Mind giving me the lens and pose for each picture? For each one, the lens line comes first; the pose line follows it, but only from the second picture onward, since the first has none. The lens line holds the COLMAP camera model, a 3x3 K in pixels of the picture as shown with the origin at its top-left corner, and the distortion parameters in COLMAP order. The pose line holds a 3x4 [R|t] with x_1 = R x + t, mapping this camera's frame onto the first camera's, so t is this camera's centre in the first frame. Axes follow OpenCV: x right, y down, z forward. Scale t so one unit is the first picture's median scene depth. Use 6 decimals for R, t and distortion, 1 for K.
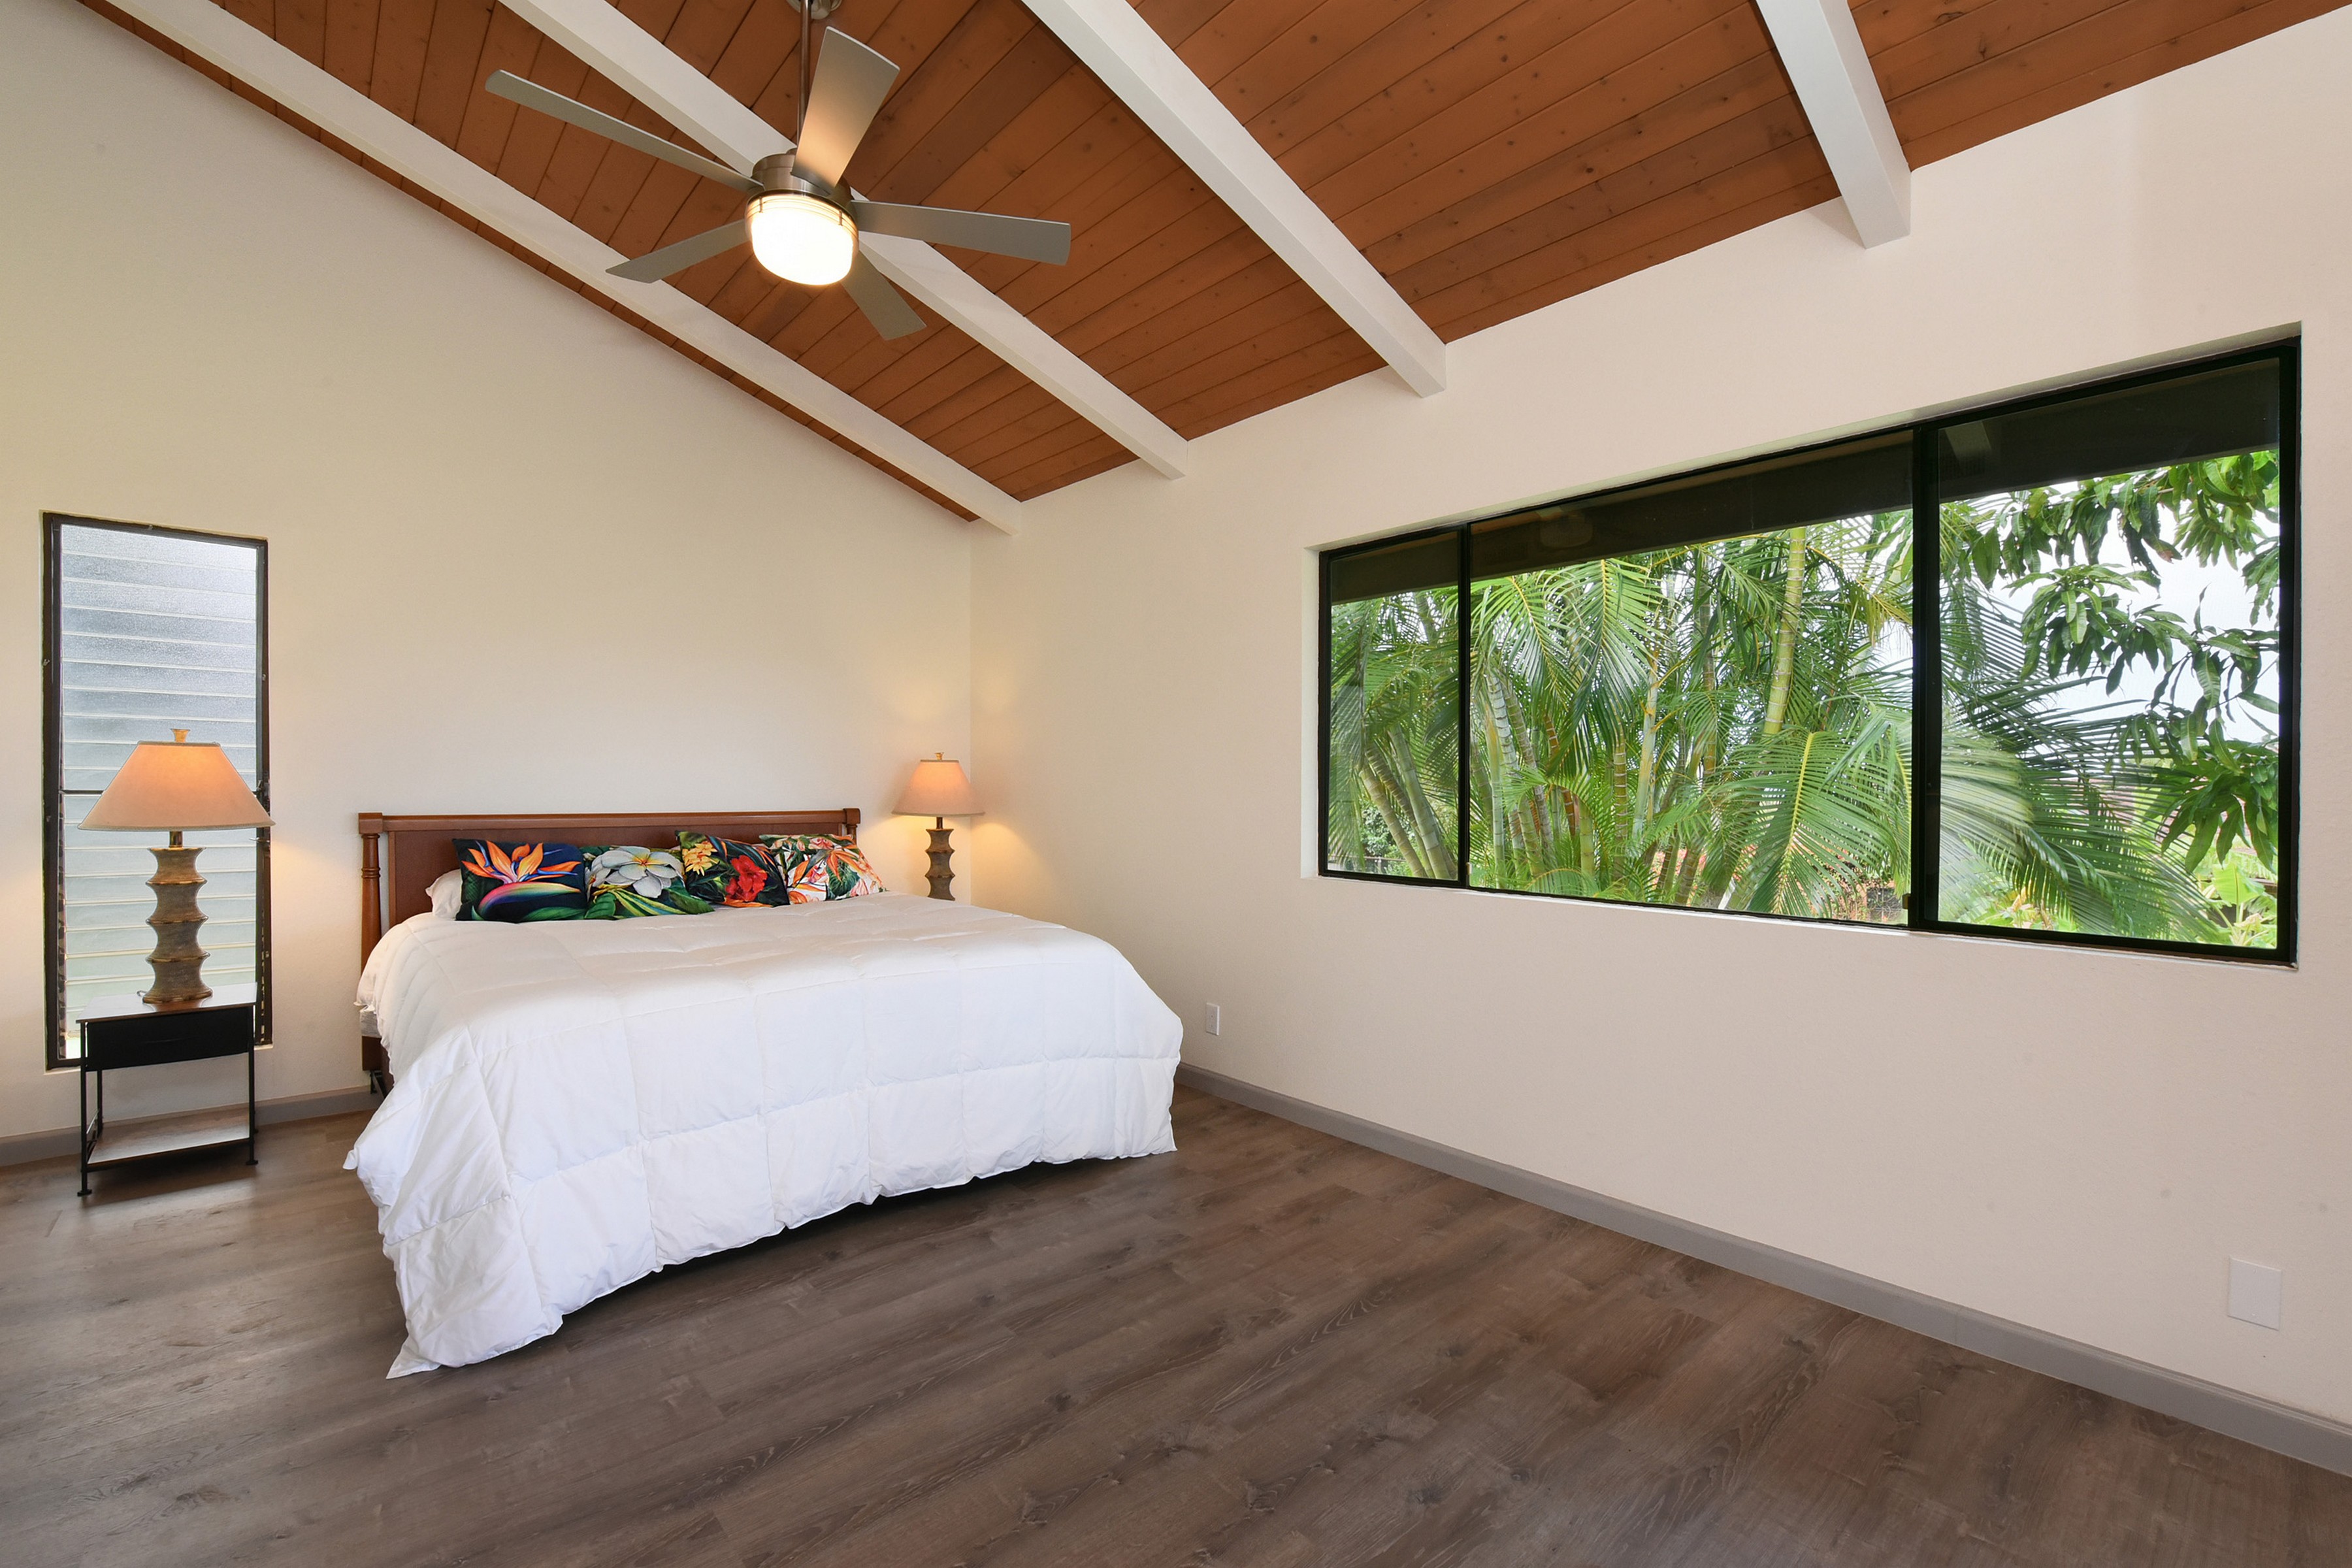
lens RADIAL K [[1005.1, 0, 1169.3], [0, 1005.1, 763.6], [0, 0, 1]] dist [-0.010850, -0.000273]
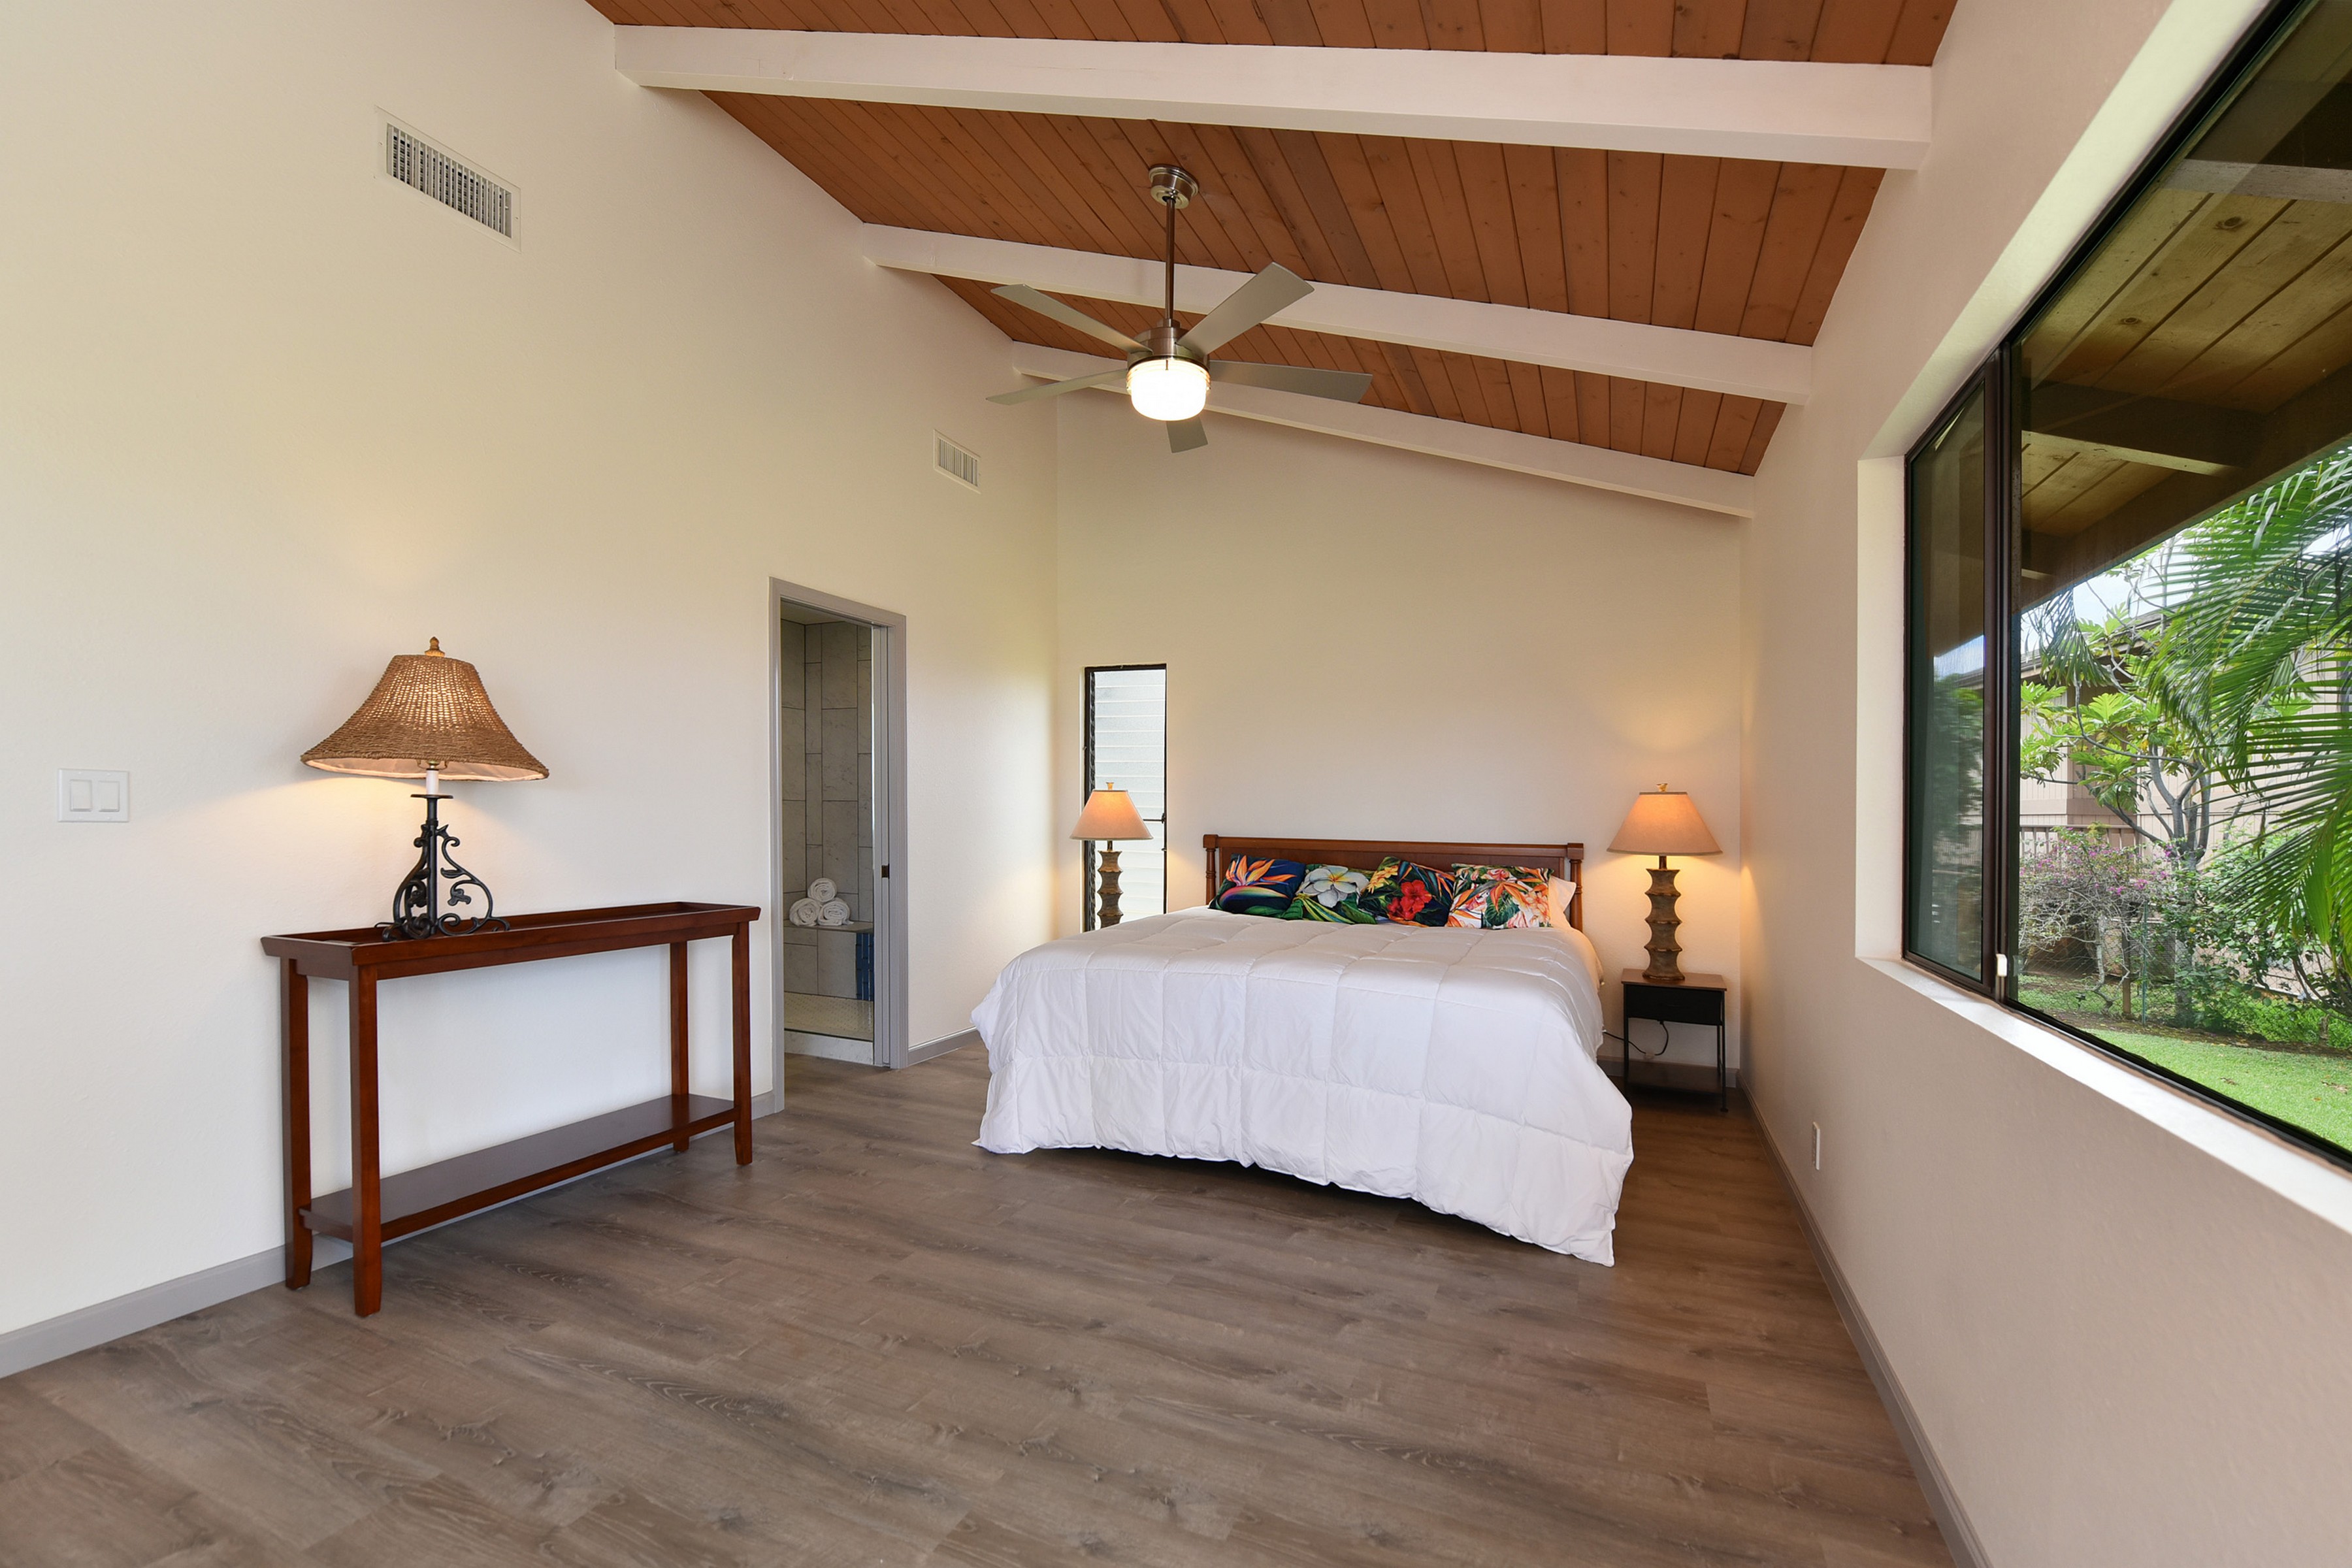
lens RADIAL K [[995.2, 0, 1158.8], [0, 995.2, 798.5], [0, 0, 1]] dist [-0.006079, -0.000611]
pose [[0.421834, -0.014201, -0.906562, 0.656015], [0.006995, 0.999899, -0.012408, 0.017161], [0.906646, -0.001107, 0.421890, 0.372420]]
